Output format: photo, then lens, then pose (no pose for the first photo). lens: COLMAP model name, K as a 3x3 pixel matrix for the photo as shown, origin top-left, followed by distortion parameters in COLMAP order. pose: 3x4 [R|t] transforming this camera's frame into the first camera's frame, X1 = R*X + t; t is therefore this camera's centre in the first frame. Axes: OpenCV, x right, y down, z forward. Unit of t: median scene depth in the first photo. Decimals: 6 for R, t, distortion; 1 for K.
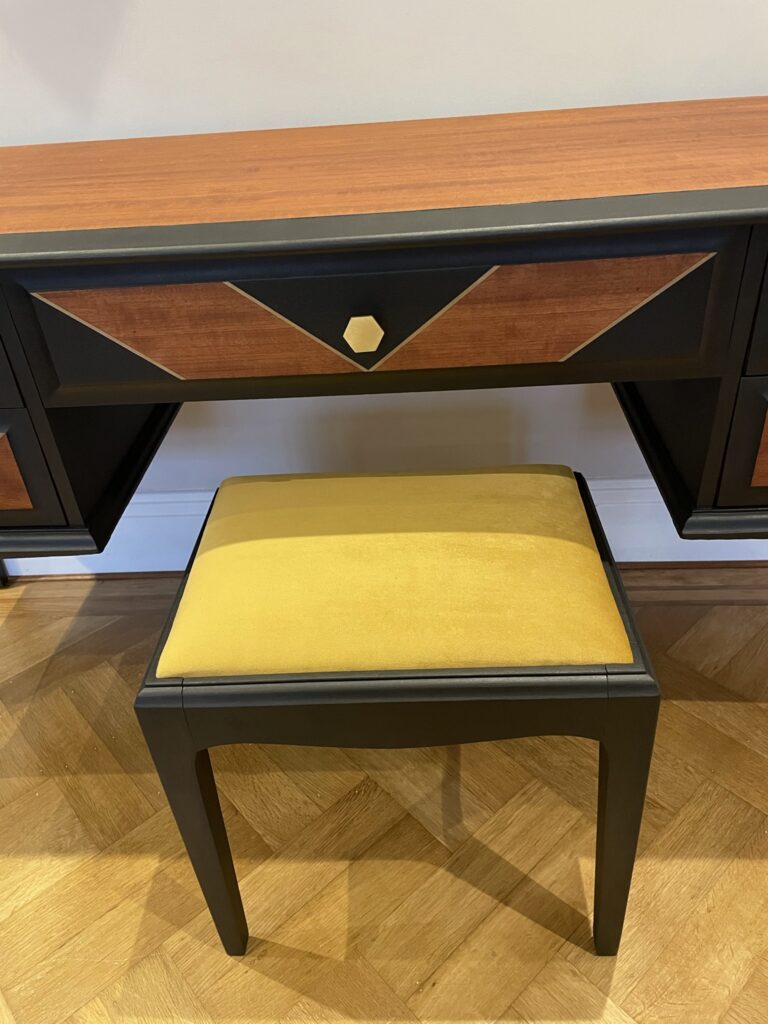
lens RADIAL K [[776.1, 0, 378.2], [0, 776.1, 502.2], [0, 0, 1]] dist [0.073804, -0.102715]
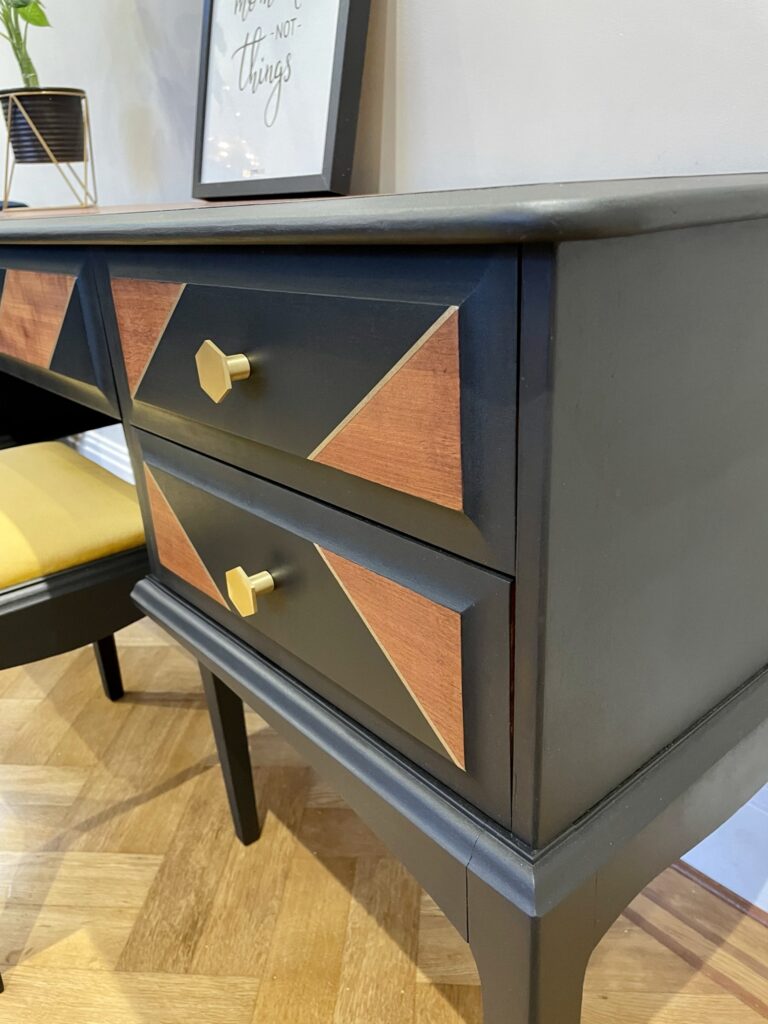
lens RADIAL K [[777.2, 0, 380.8], [0, 777.2, 507.1], [0, 0, 1]] dist [0.067800, -0.095405]
pose [[0.687038, 0.302005, -0.660888, 0.989812], [-0.403212, 0.915106, -0.000991, -0.144495], [0.604483, 0.267159, 0.750484, 0.399216]]
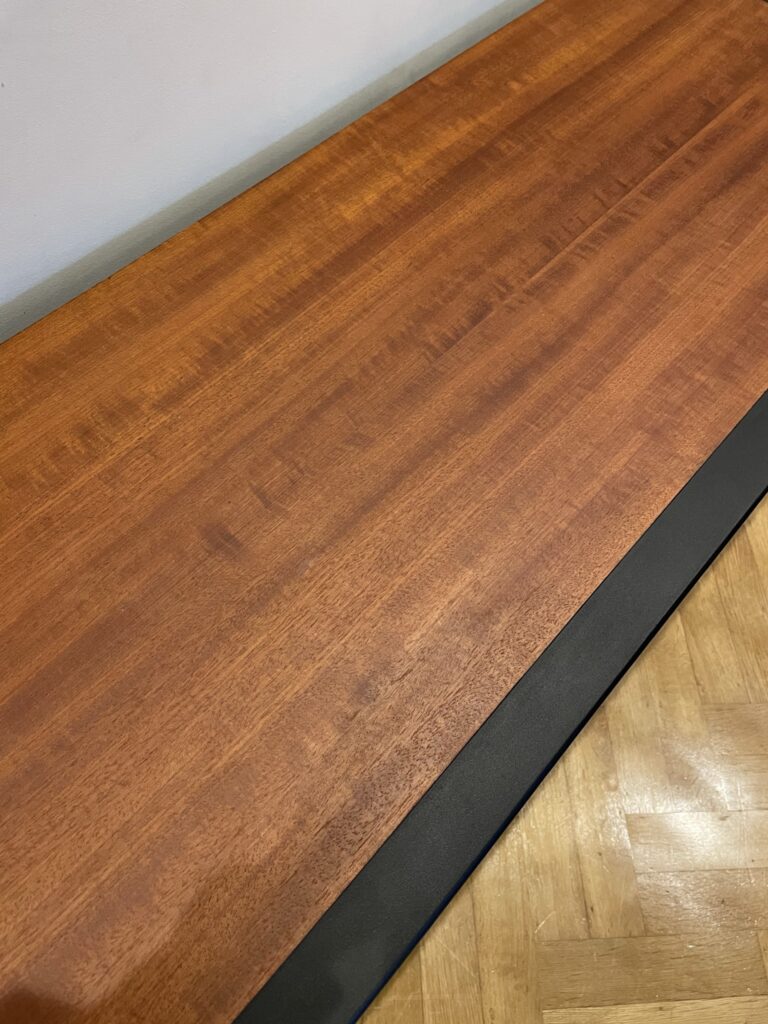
lens RADIAL K [[777.2, 0, 380.8], [0, 777.2, 507.1], [0, 0, 1]] dist [0.067800, -0.095405]
pose [[0.630727, -0.618891, 0.468142, -0.322243], [0.336883, 0.761836, 0.553277, -0.676526], [-0.699066, -0.191258, 0.689004, 0.435897]]
